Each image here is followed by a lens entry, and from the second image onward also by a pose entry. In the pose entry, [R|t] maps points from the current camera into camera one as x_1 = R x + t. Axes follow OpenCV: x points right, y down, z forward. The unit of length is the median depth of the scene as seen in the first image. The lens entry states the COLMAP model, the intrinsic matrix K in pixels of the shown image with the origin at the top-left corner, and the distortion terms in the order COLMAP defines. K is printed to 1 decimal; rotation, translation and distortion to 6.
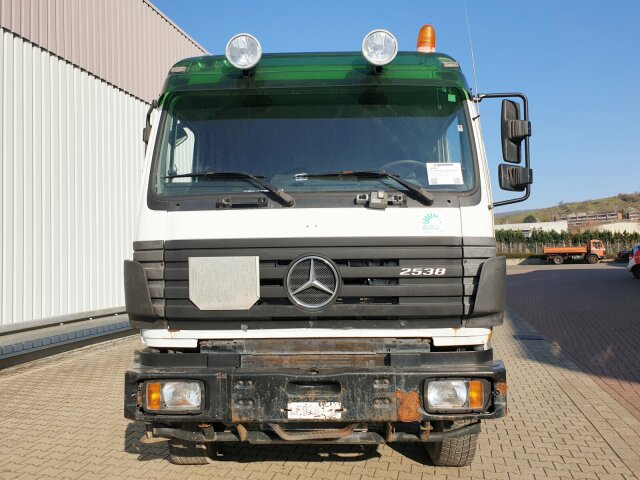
lens RADIAL K [[478.6, 0, 320.0], [0, 478.6, 240.0], [0, 0, 1]] dist [0.034488, -0.007176]
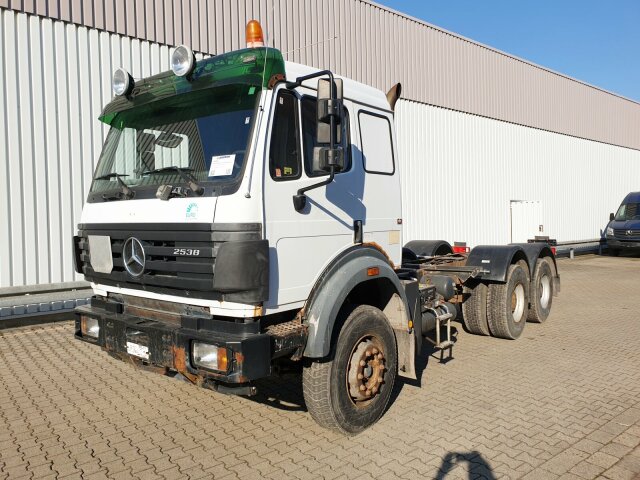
lens RADIAL K [[489.8, 0, 320.0], [0, 489.8, 240.0], [0, 0, 1]] dist [0.008626, 0.002188]
pose [[0.807315, 0.026902, -0.589507, 1.157621], [0.026585, 0.996288, 0.081872, -0.053743], [0.589522, -0.081768, 0.803603, 0.201473]]
